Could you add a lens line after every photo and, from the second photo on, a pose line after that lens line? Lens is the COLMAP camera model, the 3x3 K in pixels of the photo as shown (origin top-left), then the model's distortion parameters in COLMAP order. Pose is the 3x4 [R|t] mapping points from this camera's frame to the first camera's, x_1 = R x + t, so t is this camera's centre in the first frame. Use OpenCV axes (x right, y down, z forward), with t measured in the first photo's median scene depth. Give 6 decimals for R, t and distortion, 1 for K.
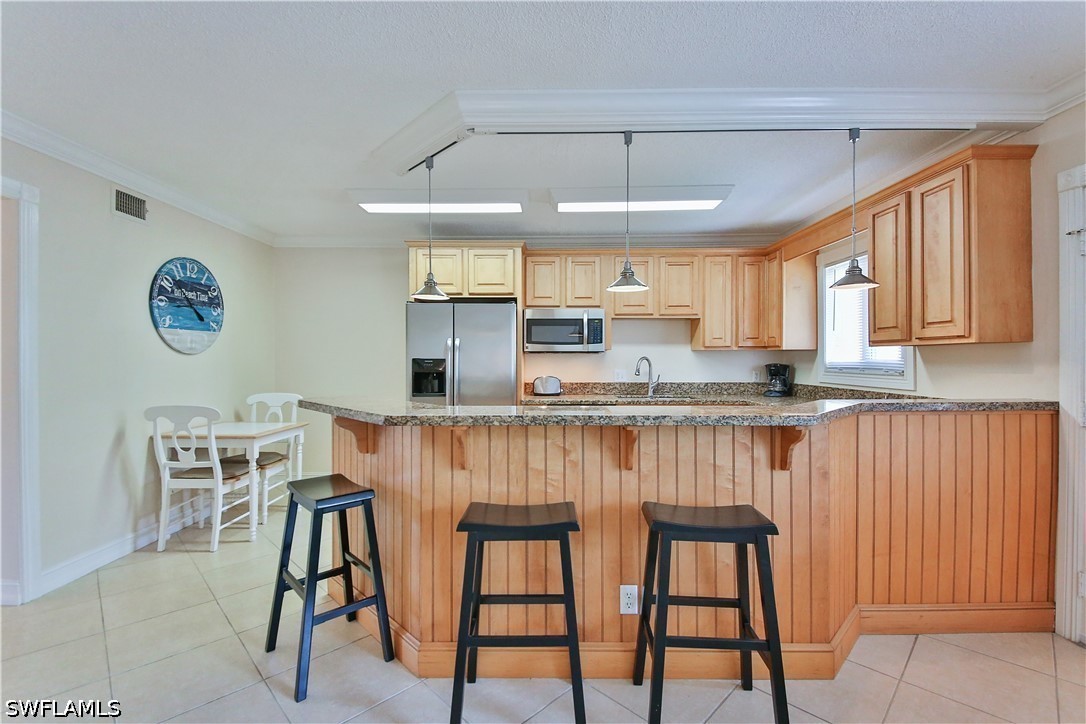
lens RADIAL K [[479.2, 0, 543.0], [0, 479.2, 362.0], [0, 0, 1]] dist [0.030287, -0.026735]
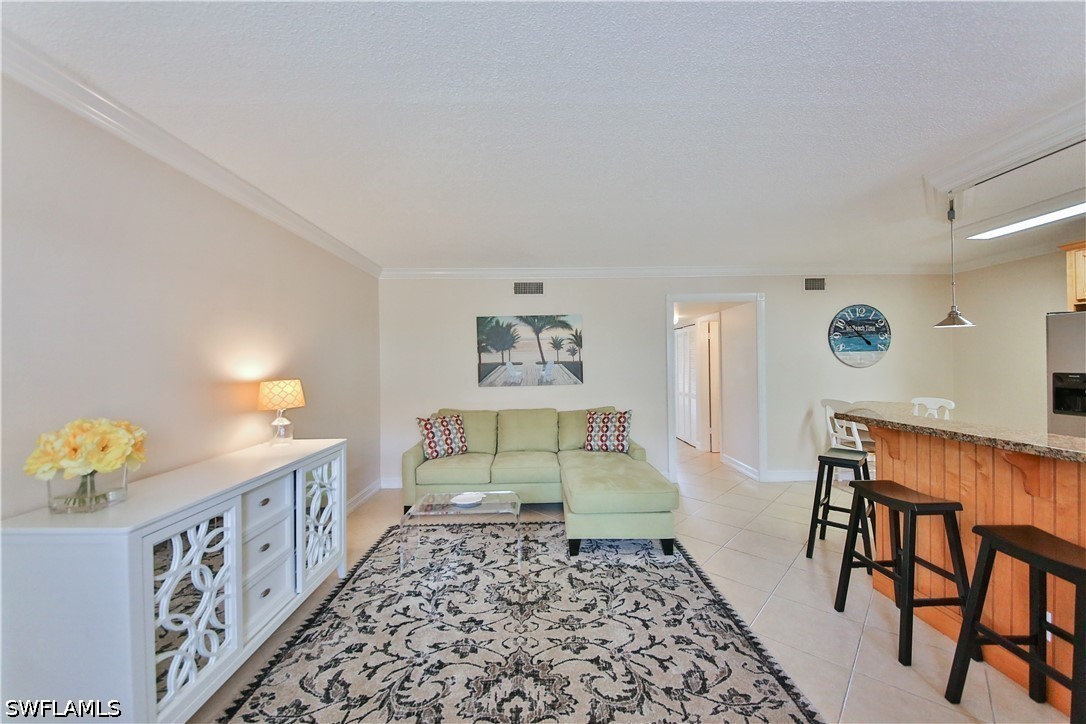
lens RADIAL K [[413.1, 0, 543.0], [0, 413.1, 362.0], [0, 0, 1]] dist [0.001210, -0.000094]
pose [[0.032131, -0.003796, -0.999476, 0.550800], [0.006449, 0.999973, -0.003591, -0.034920], [0.999463, -0.006330, 0.032154, -0.043154]]
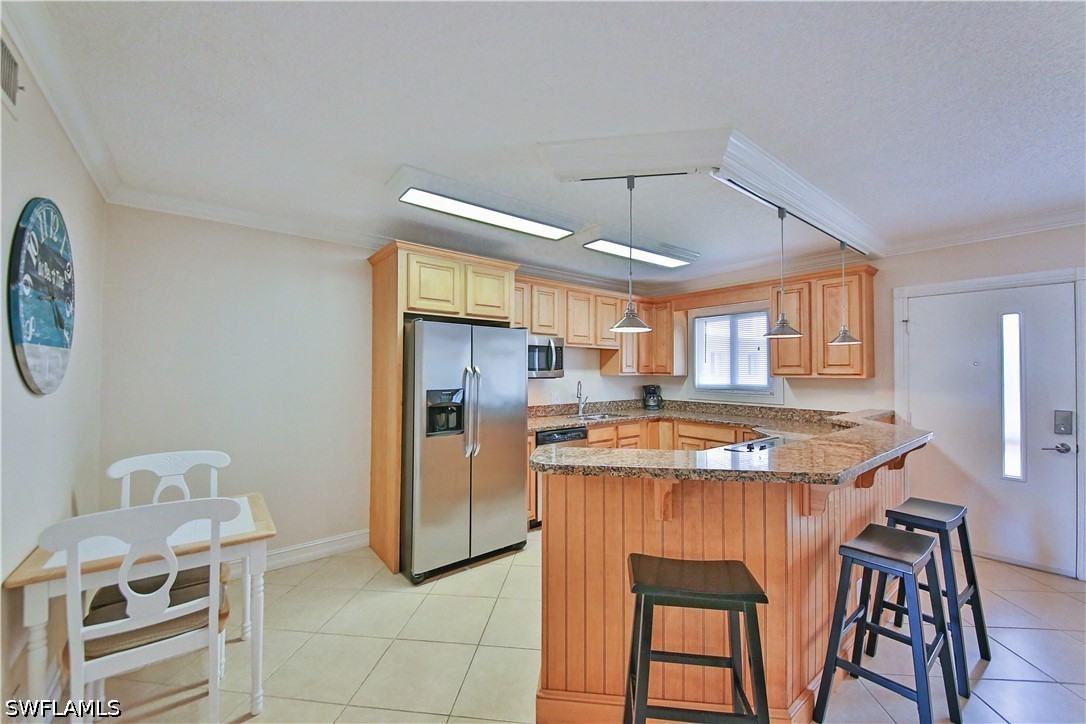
lens RADIAL K [[422.5, 0, 543.0], [0, 422.5, 362.0], [0, 0, 1]] dist [-0.001301, -0.000130]
pose [[0.781736, 0.015562, 0.623415, -0.612923], [0.000130, 0.999685, -0.025117, -0.039121], [-0.623609, 0.019716, 0.781487, 0.350103]]
